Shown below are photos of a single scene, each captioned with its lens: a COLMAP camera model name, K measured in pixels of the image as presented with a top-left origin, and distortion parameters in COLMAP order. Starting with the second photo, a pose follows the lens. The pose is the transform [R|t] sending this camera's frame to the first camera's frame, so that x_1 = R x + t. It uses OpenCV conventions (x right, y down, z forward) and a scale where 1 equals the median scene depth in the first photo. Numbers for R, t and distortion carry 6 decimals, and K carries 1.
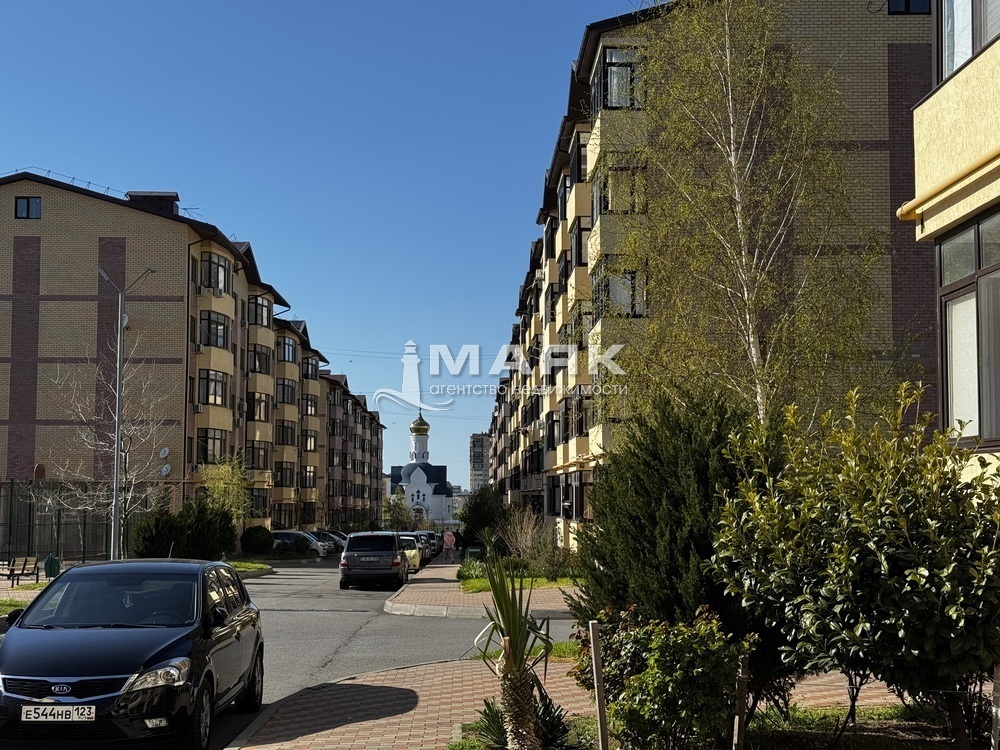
lens RADIAL K [[1395.2, 0, 500.0], [0, 1395.2, 375.0], [0, 0, 1]] dist [0.115797, 0.010604]
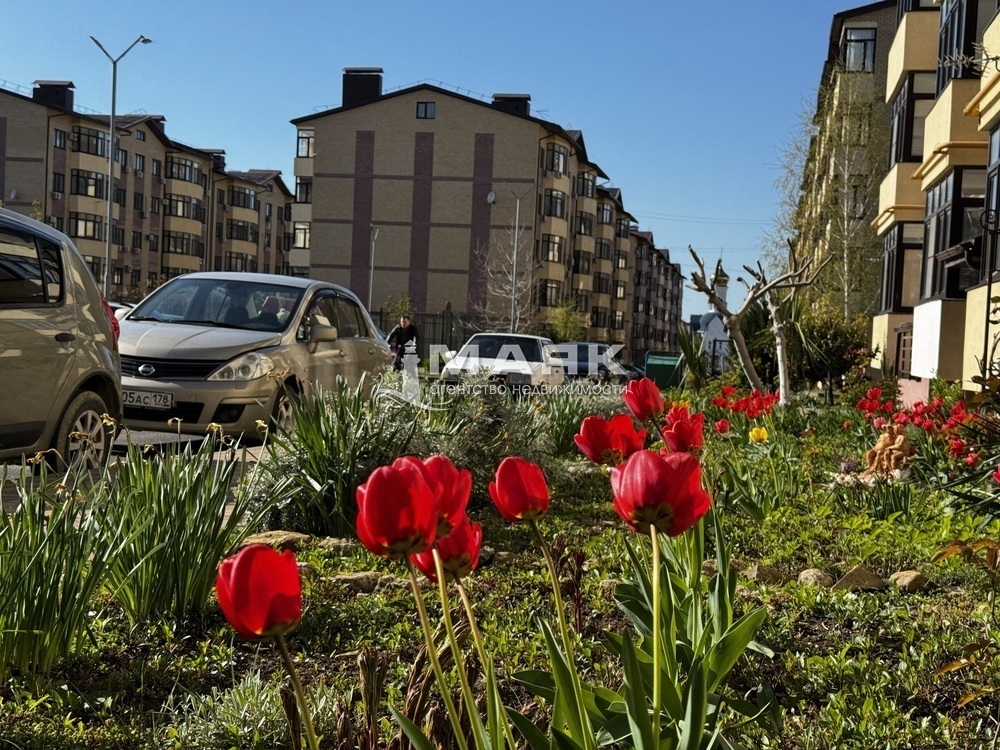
lens RADIAL K [[1395.2, 0, 500.0], [0, 1395.2, 375.0], [0, 0, 1]] dist [0.115797, 0.010604]
pose [[0.976236, 0.052421, -0.210276, 0.021369], [-0.029122, 0.993236, 0.112406, -0.013806], [0.214746, -0.103611, 0.971159, -0.217389]]
